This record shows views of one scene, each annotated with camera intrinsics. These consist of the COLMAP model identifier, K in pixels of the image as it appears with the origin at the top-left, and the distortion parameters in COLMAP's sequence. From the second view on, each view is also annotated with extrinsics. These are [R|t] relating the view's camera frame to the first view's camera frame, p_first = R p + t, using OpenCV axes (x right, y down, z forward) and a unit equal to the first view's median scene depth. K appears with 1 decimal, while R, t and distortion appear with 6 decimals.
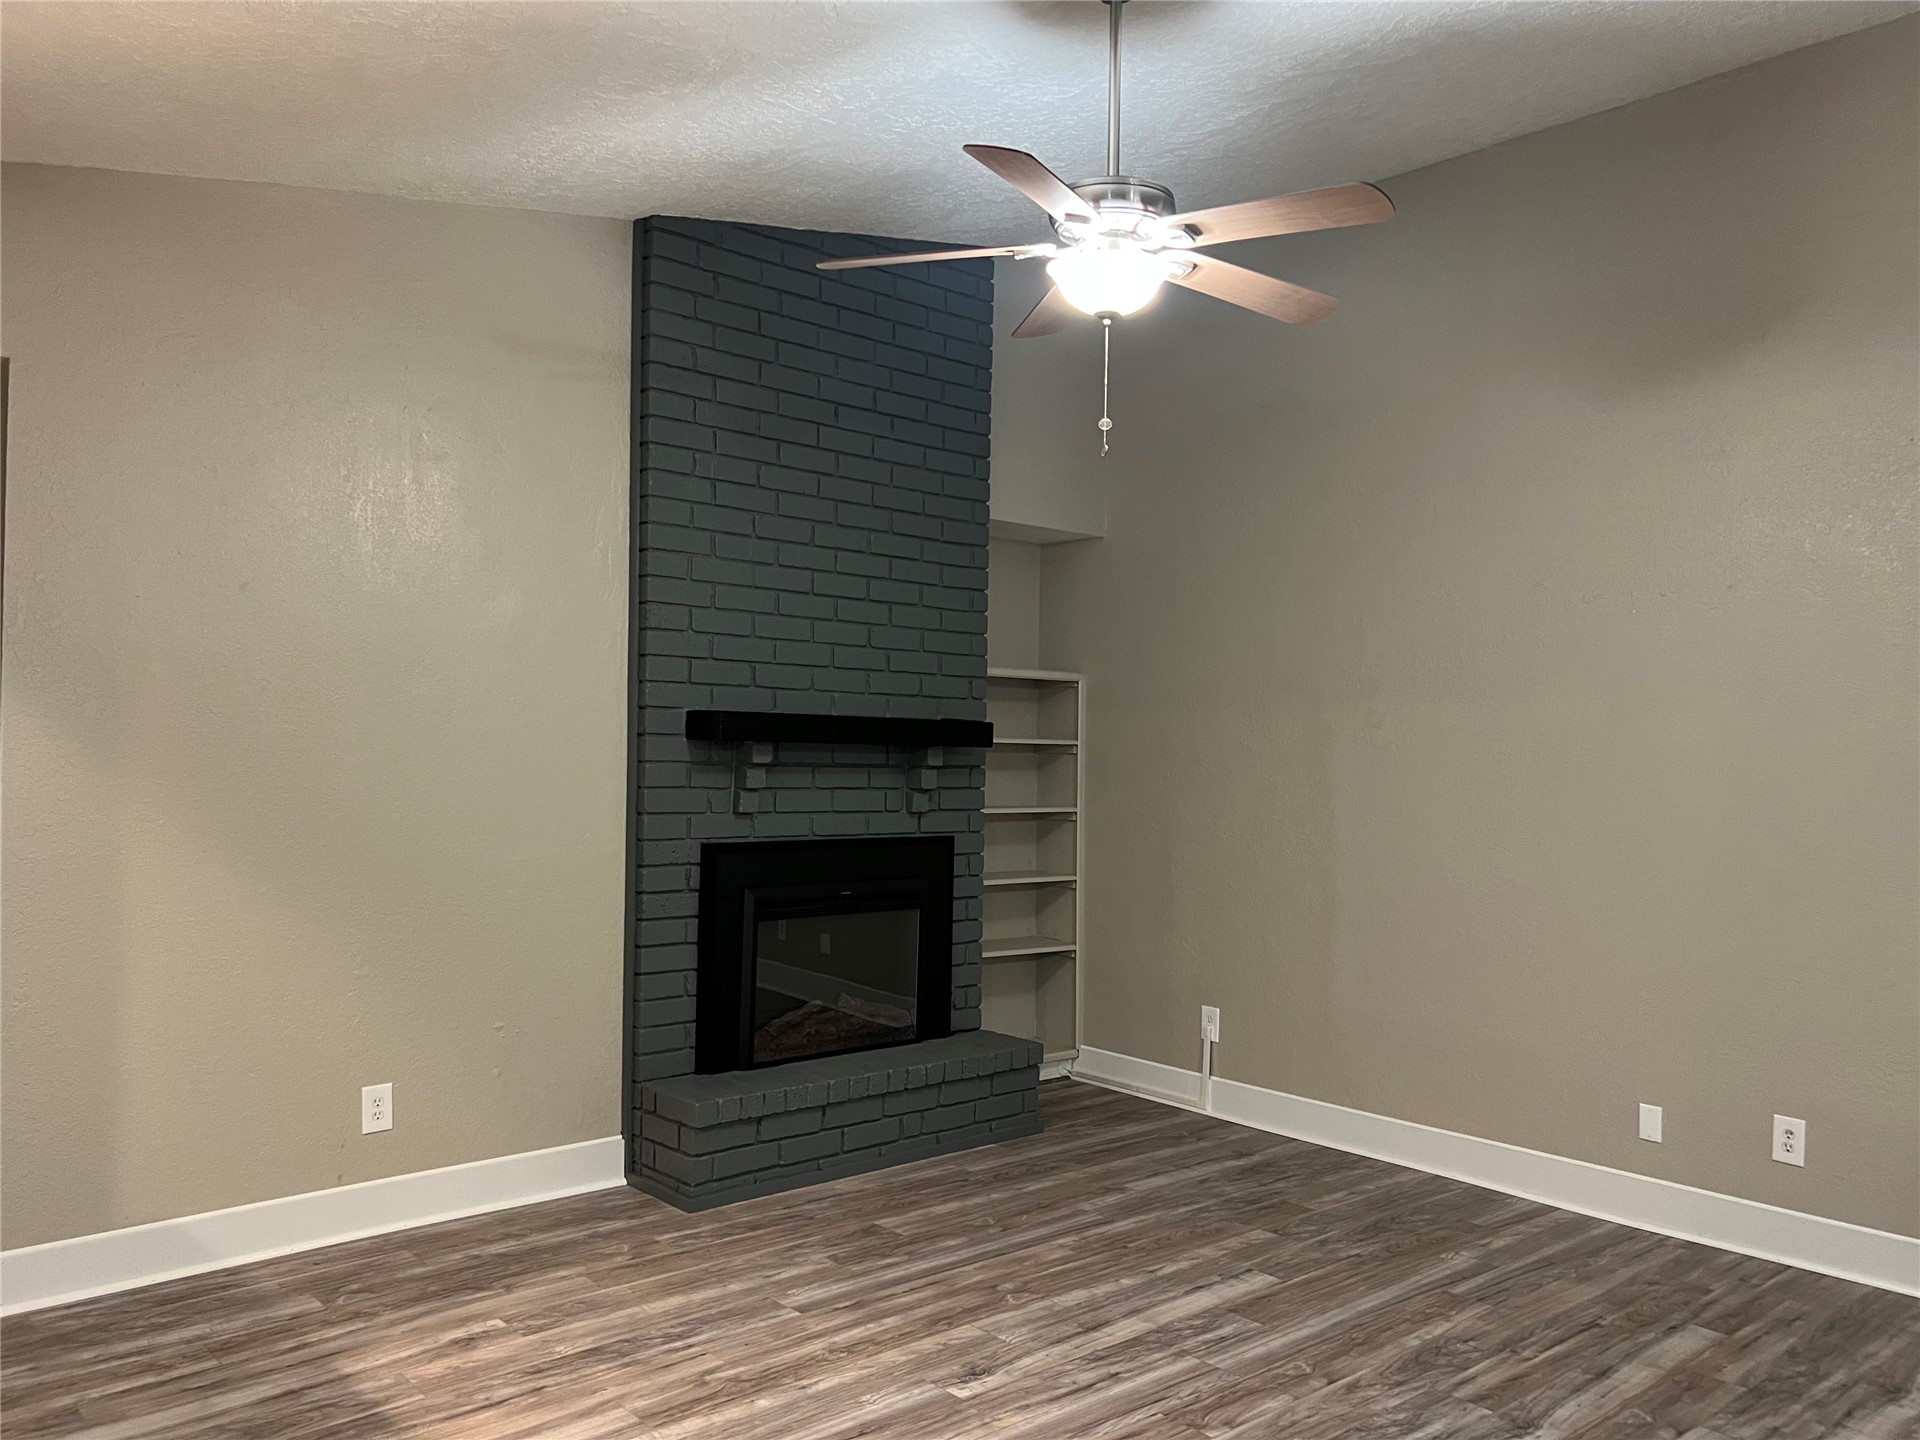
lens RADIAL K [[1469.7, 0, 960.0], [0, 1469.7, 720.0], [0, 0, 1]] dist [0.053805, -0.062042]
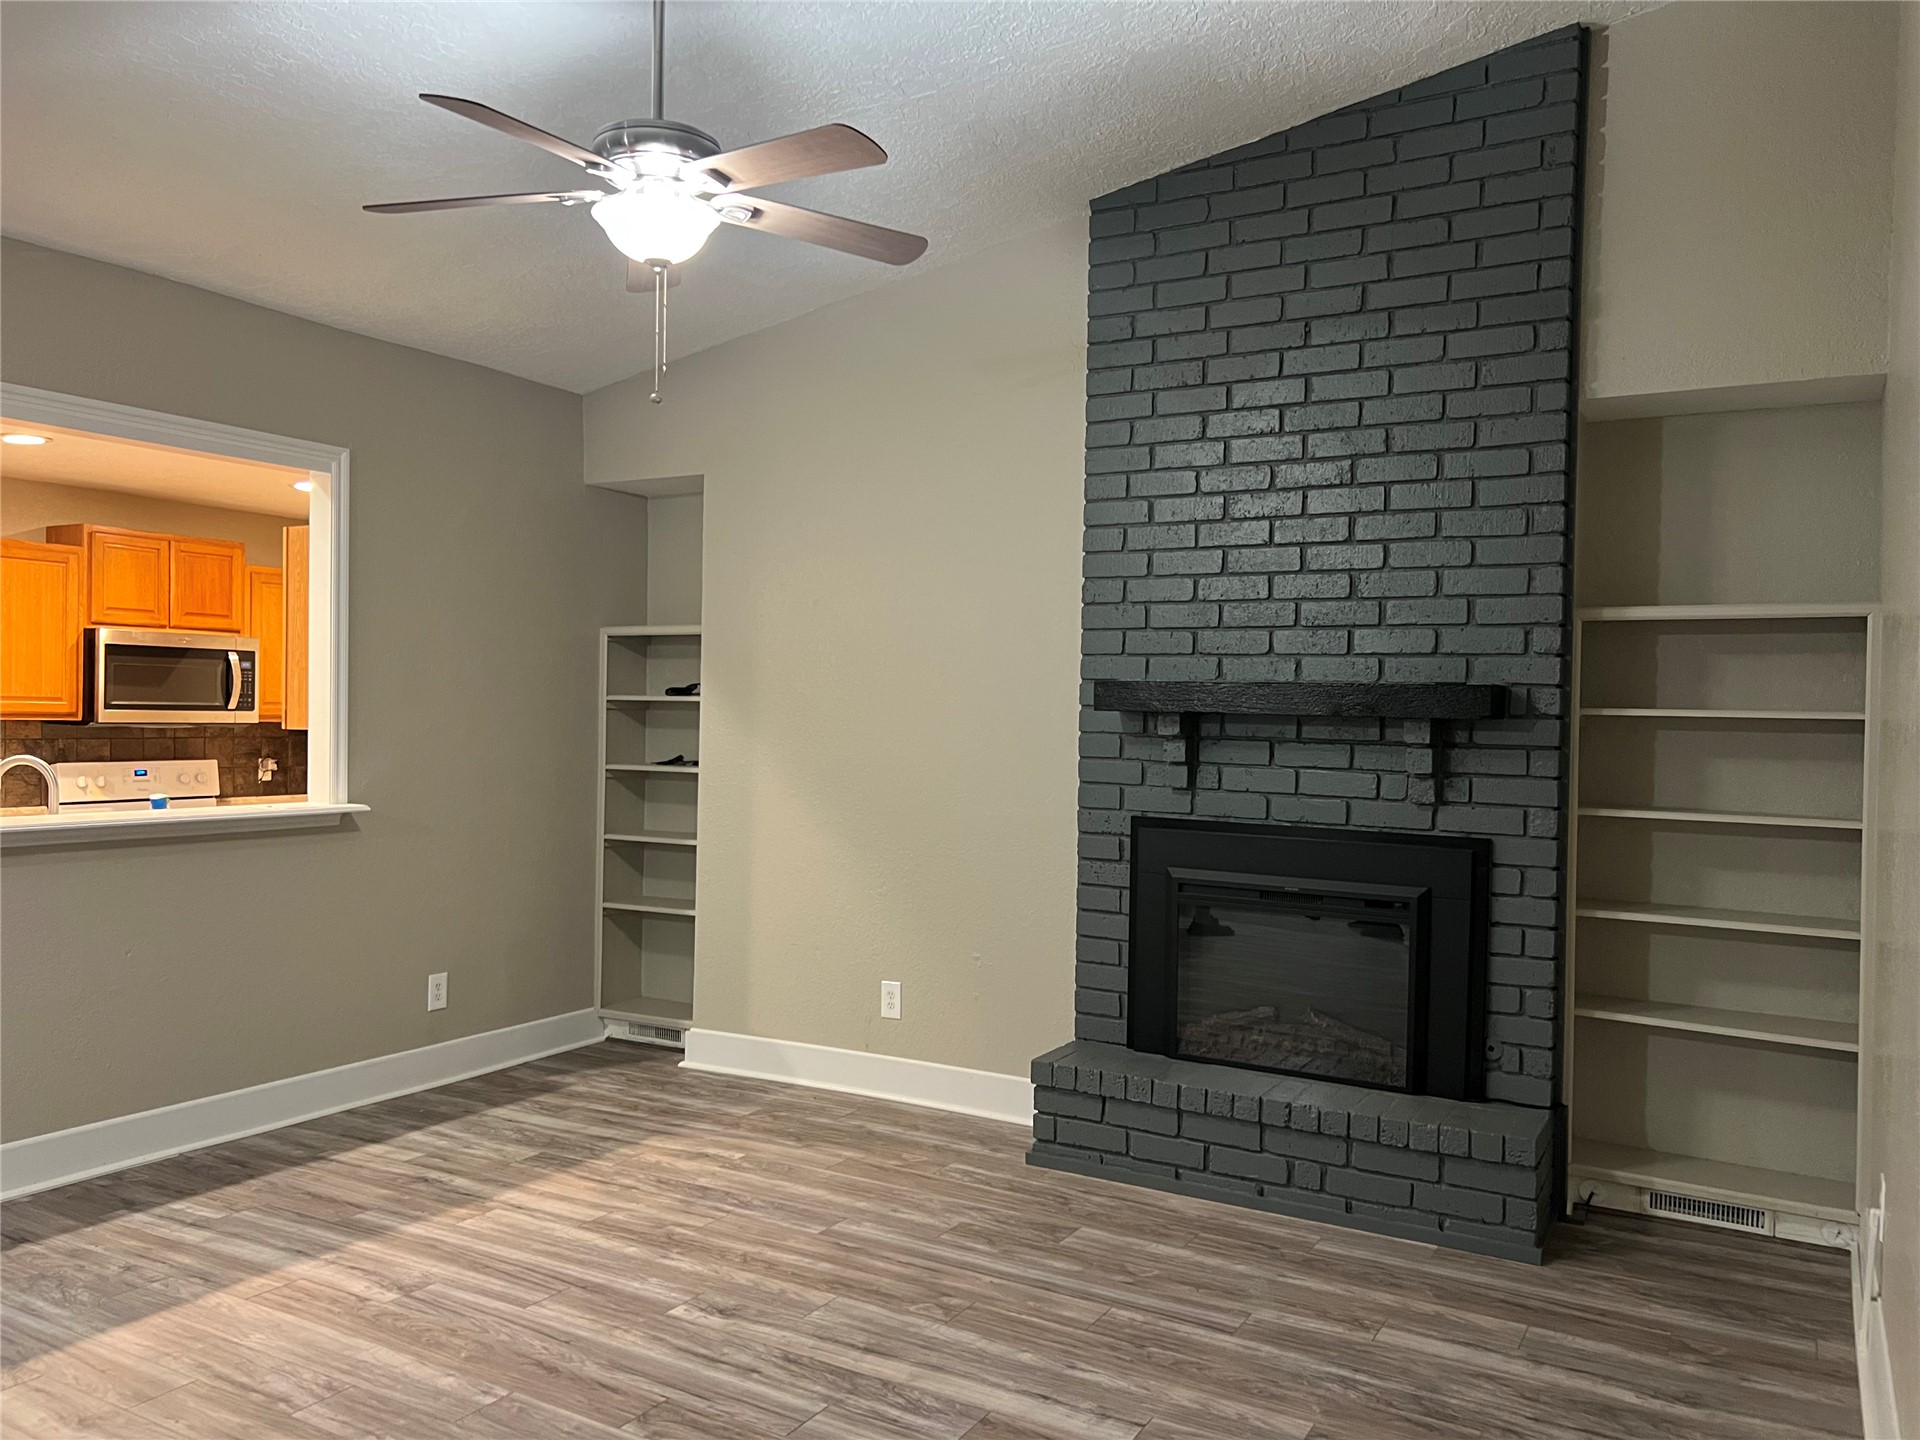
lens RADIAL K [[1469.7, 0, 960.0], [0, 1469.7, 720.0], [0, 0, 1]] dist [0.053805, -0.062042]
pose [[0.320645, -0.002803, -0.947195, 0.848452], [0.000391, 0.999996, -0.002827, 0.026693], [0.947199, 0.000536, 0.320644, 0.673904]]
